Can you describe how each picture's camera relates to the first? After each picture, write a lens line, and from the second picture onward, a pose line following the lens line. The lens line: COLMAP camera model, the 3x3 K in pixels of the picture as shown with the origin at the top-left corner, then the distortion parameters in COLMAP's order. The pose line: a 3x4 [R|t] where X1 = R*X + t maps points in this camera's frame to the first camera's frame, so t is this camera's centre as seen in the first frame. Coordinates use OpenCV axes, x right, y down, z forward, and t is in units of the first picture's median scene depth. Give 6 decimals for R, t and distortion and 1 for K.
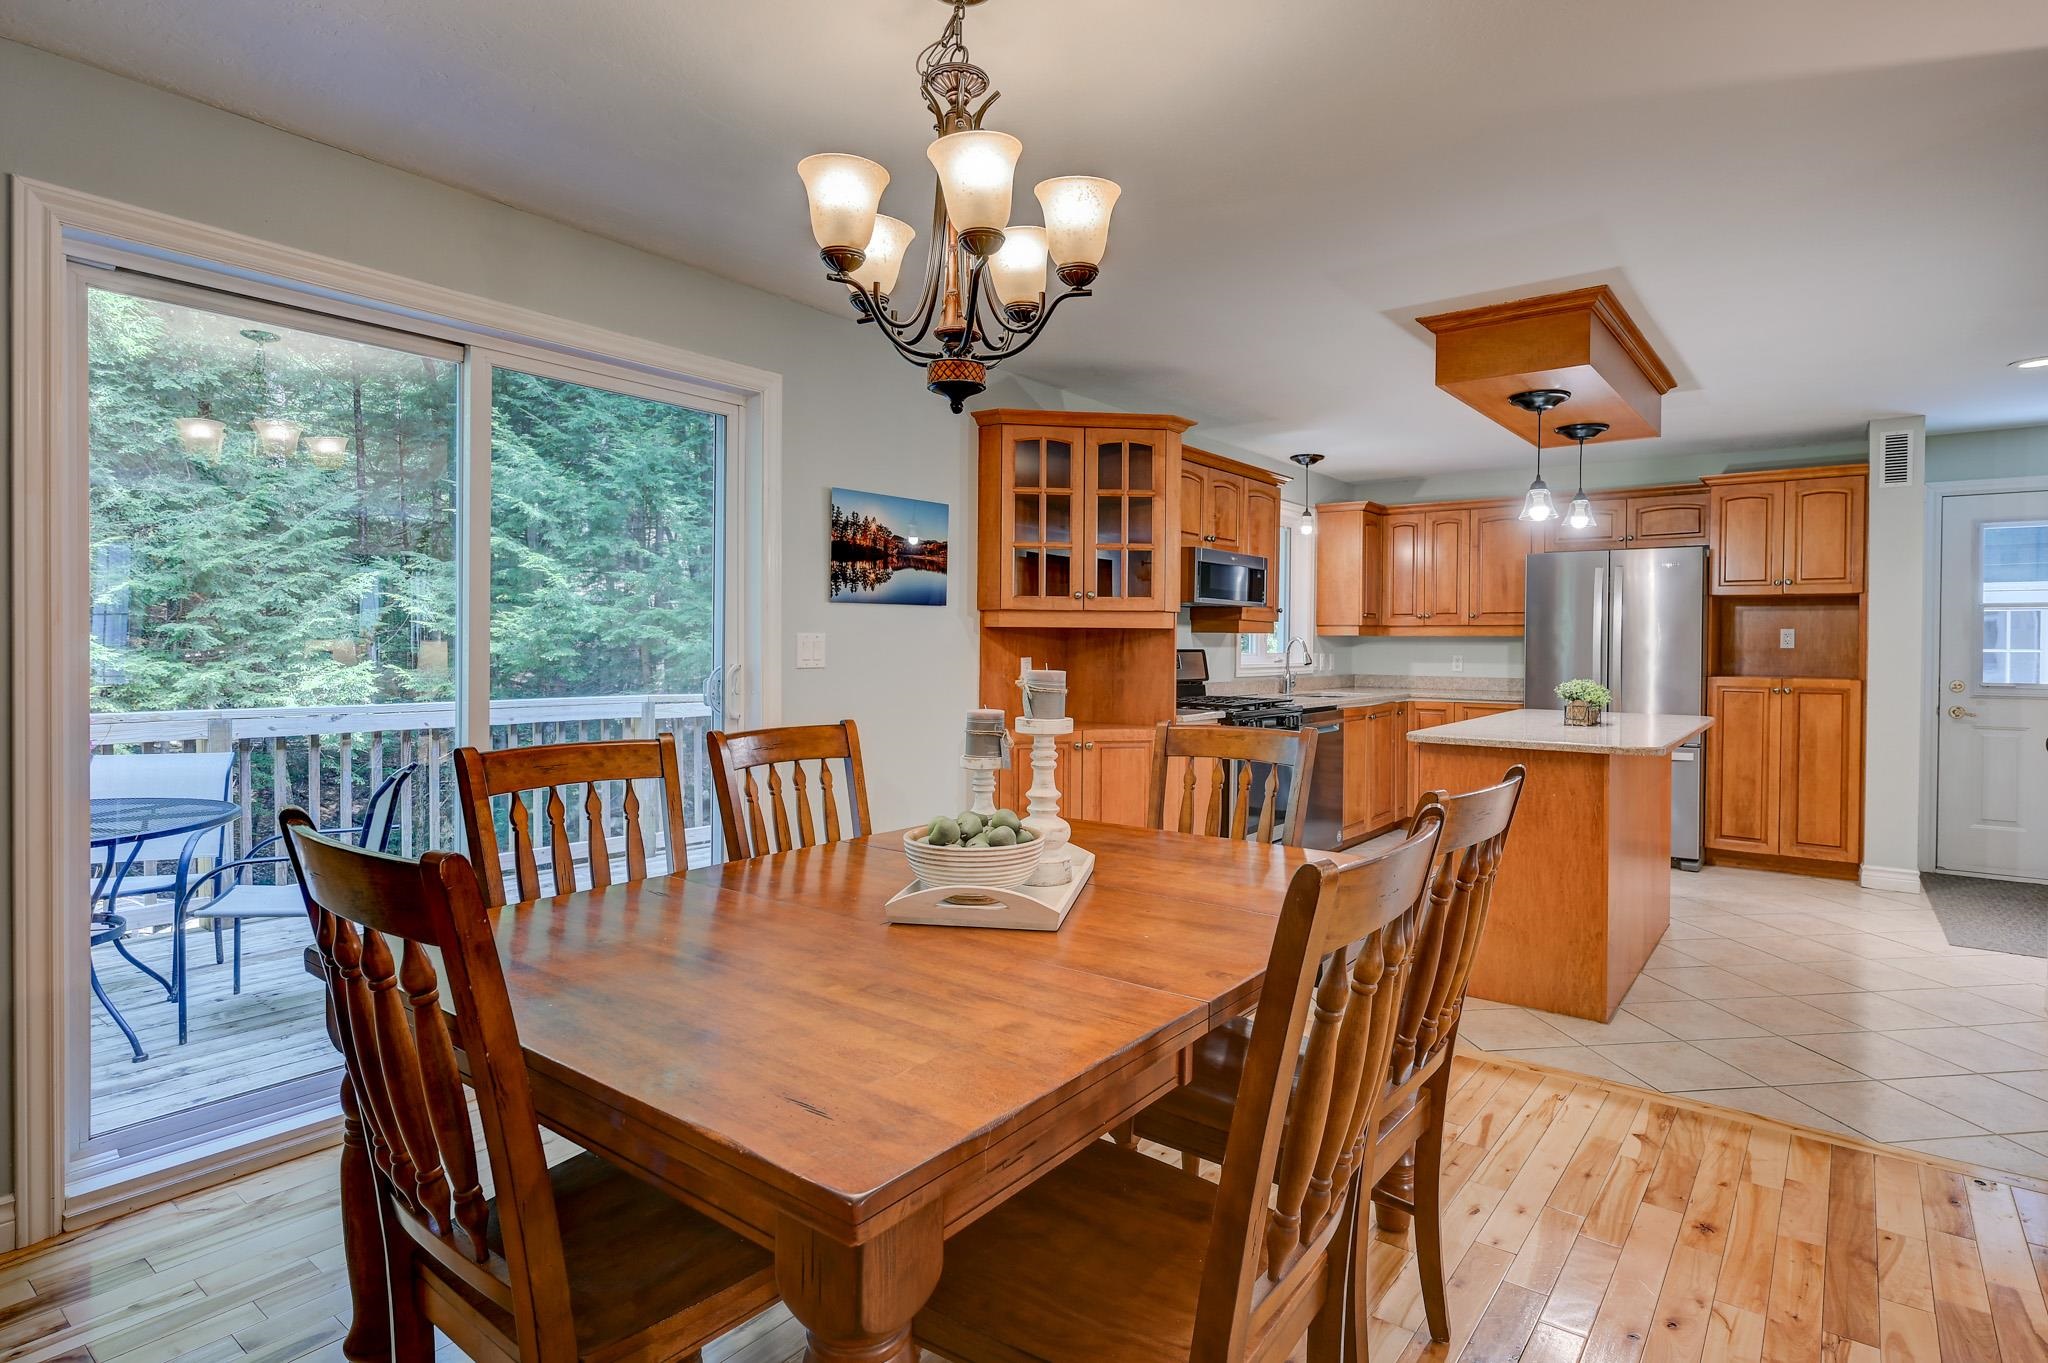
lens RADIAL K [[1061.6, 0, 1026.9], [0, 1061.6, 656.2], [0, 0, 1]] dist [-0.001347, 0.000982]
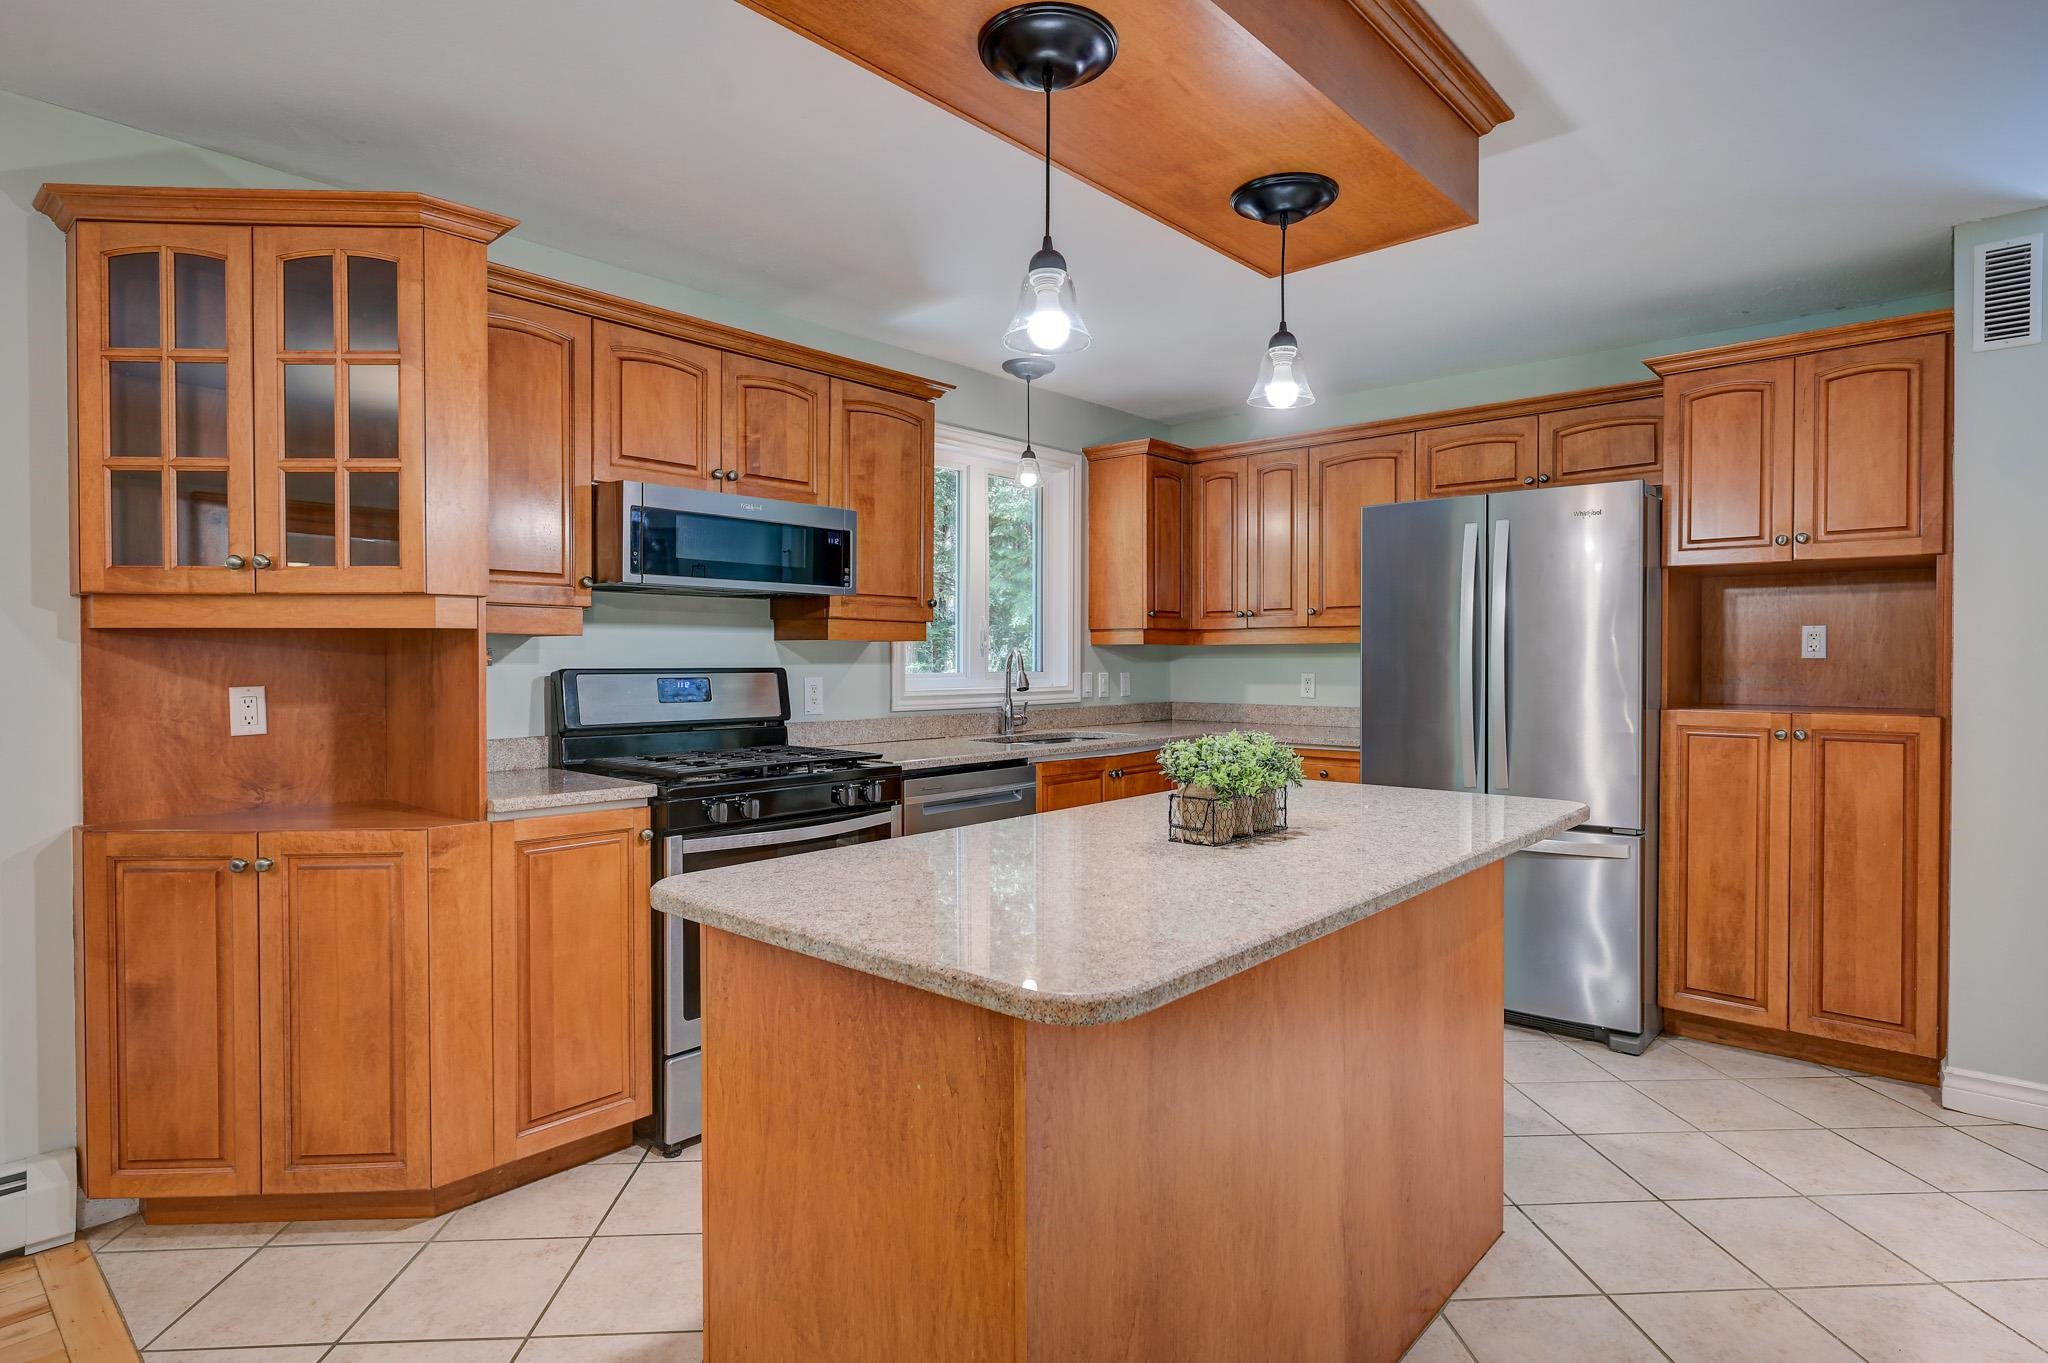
lens RADIAL K [[1061.6, 0, 996.3], [0, 1061.6, 671.4], [0, 0, 1]] dist [-0.001347, 0.000982]
pose [[0.996473, -0.006786, -0.083640, 0.355662], [0.006621, 0.999976, -0.002259, -0.002210], [0.083653, 0.001697, 0.996493, 0.426332]]
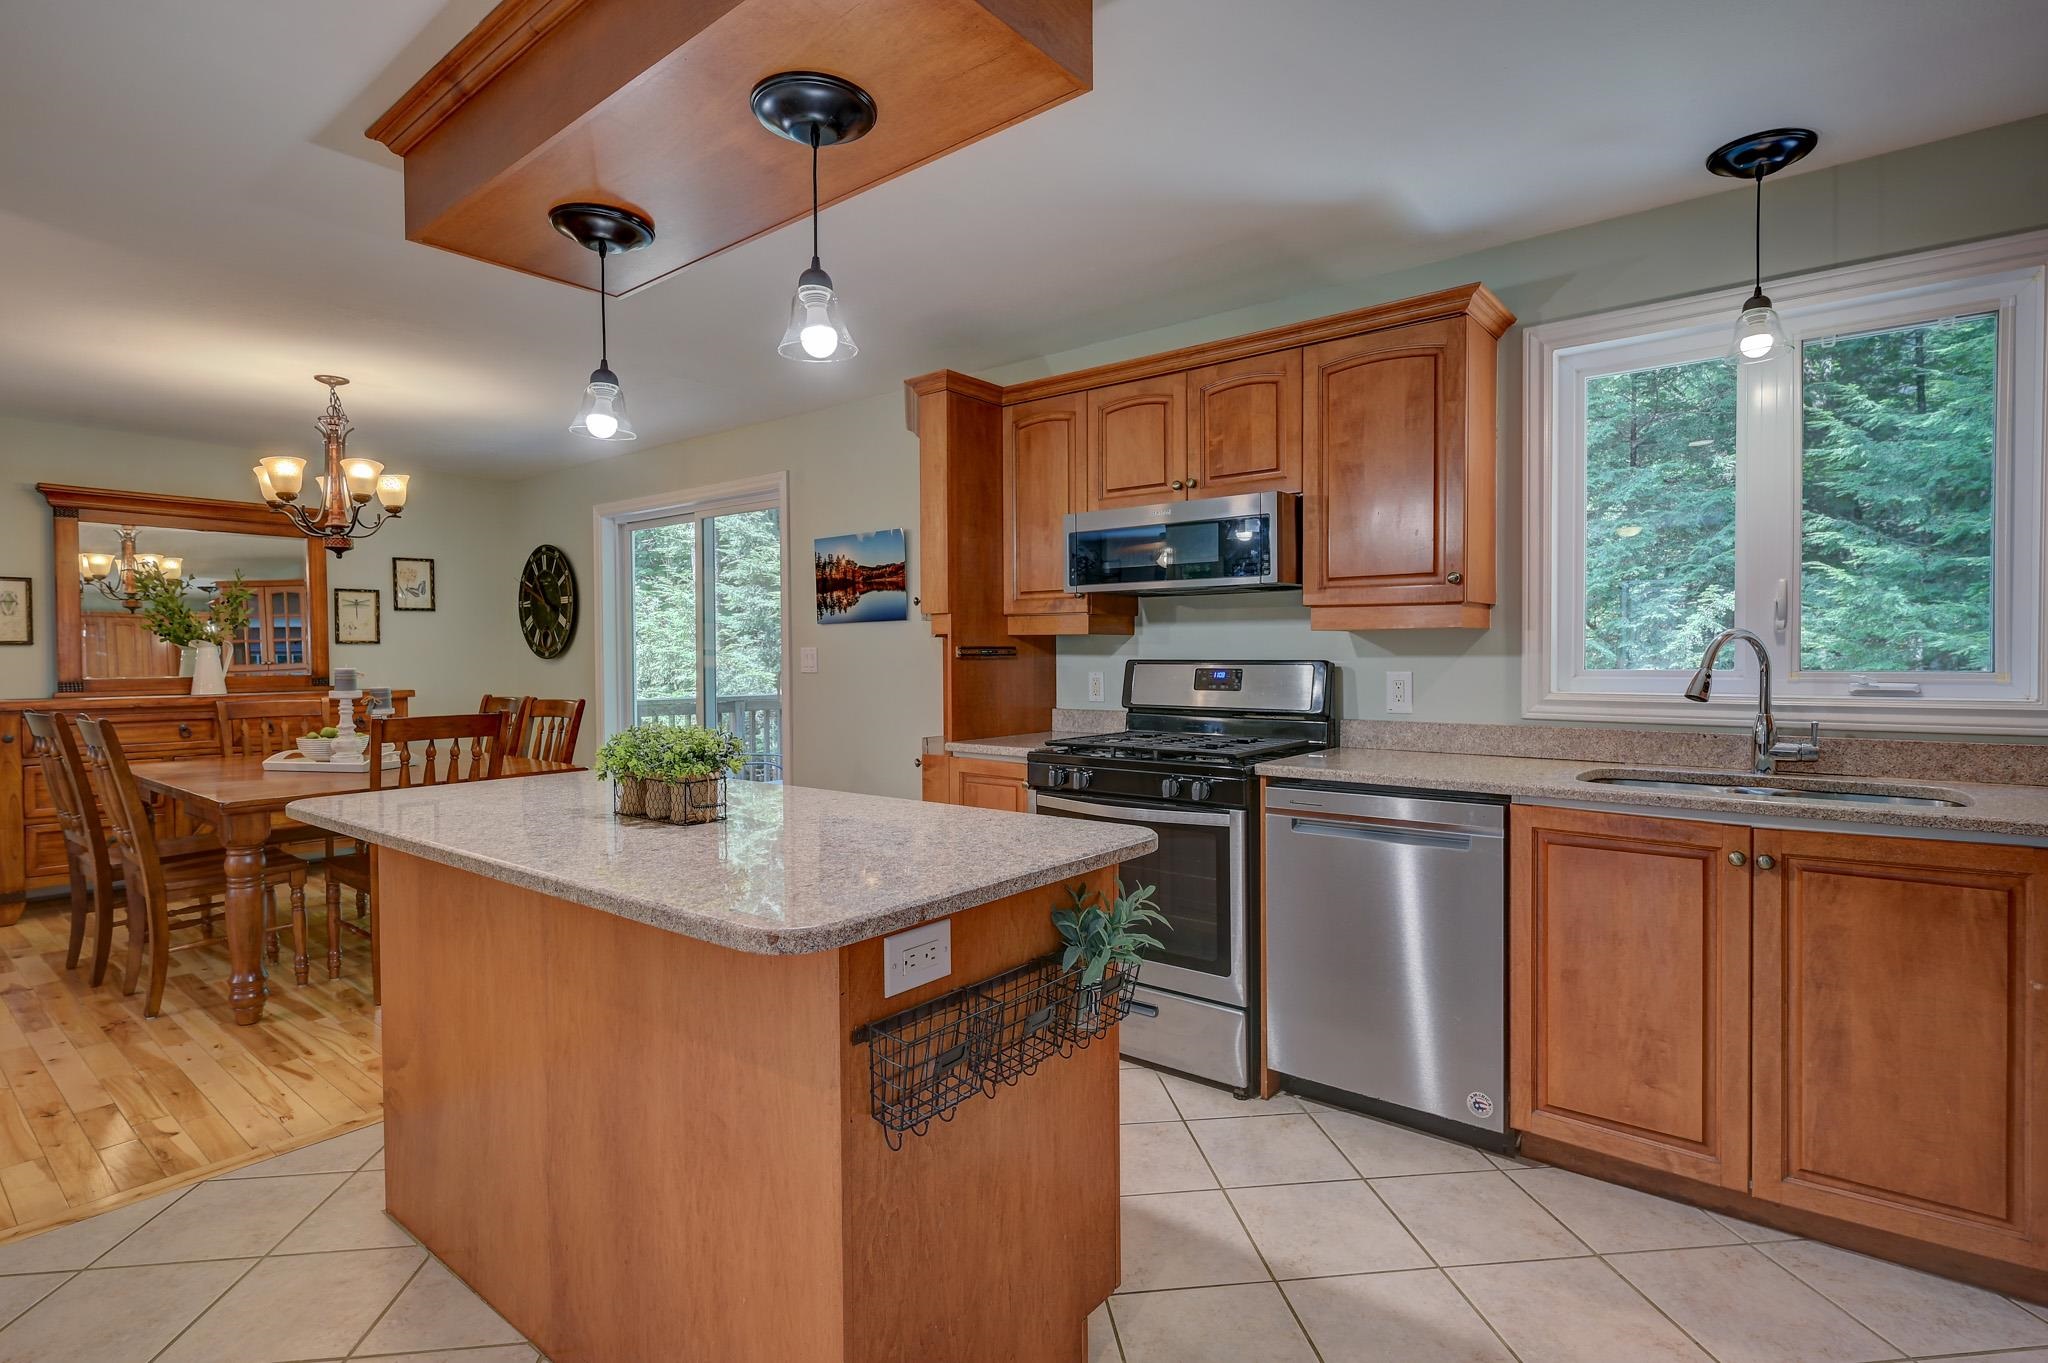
lens RADIAL K [[978.8, 0, 1067.5], [0, 978.8, 670.9], [0, 0, 1]] dist [-0.006006, -0.001783]
pose [[0.008765, 0.012523, -0.999883, 0.735057], [-0.007694, 0.999893, 0.012456, -0.006253], [0.999932, 0.007584, 0.008860, 0.899474]]
